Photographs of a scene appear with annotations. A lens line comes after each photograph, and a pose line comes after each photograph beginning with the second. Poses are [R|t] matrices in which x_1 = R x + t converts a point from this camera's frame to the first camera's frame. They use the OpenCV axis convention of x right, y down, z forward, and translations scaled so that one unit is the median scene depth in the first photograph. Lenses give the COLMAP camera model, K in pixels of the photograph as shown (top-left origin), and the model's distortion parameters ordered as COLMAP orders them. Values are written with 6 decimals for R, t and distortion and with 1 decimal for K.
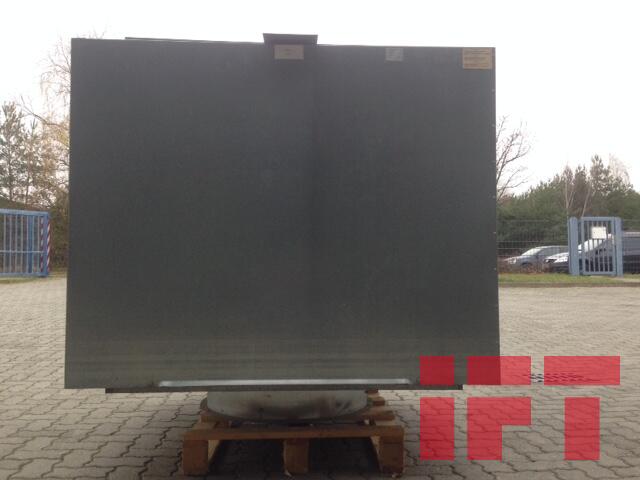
lens RADIAL K [[610.5, 0, 320.3], [0, 610.5, 248.5], [0, 0, 1]] dist [0.166873, -0.321699]
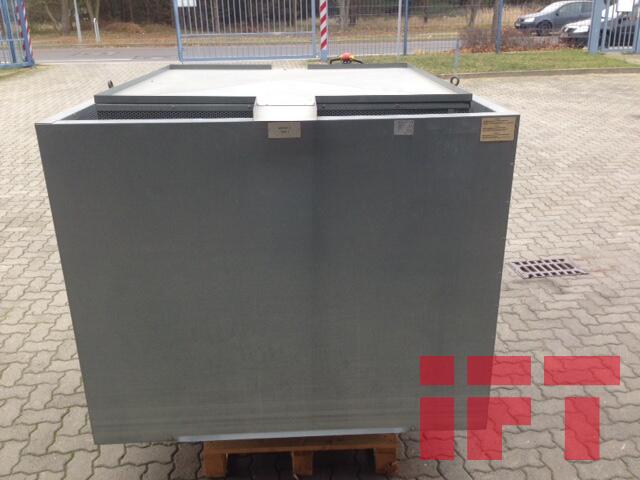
lens RADIAL K [[610.5, 0, 320.3], [0, 610.5, 248.5], [0, 0, 1]] dist [0.166873, -0.321699]
pose [[0.999955, -0.008249, -0.004611, 0.000542], [0.009429, 0.903507, 0.428470, -0.105368], [0.000632, -0.428495, 0.903544, 0.025827]]
